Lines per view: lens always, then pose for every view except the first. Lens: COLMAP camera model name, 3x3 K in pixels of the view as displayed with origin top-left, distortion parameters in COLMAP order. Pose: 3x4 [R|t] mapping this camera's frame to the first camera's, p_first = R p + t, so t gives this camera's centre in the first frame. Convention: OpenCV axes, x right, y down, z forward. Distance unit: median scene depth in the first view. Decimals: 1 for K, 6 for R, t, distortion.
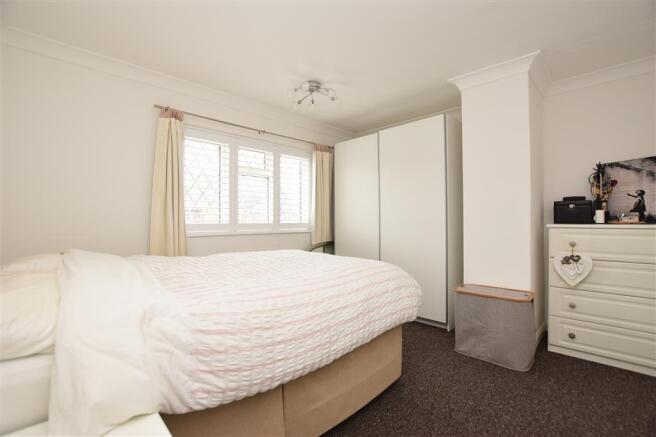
lens RADIAL K [[292.7, 0, 326.5], [0, 292.7, 221.4], [0, 0, 1]] dist [-0.021414, -0.000481]
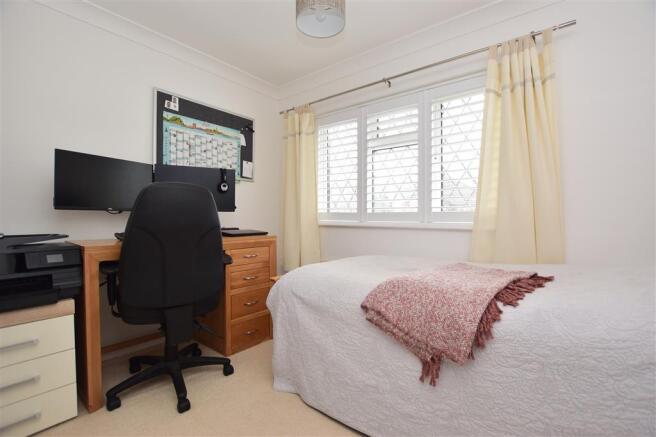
lens RADIAL K [[292.7, 0, 326.9], [0, 292.7, 217.5], [0, 0, 1]] dist [-0.021414, -0.000481]
pose [[0.135730, 0.011714, -0.990677, 0.466545], [0.007186, 0.999892, 0.012807, 0.009089], [0.990720, -0.008857, 0.135632, 0.780849]]
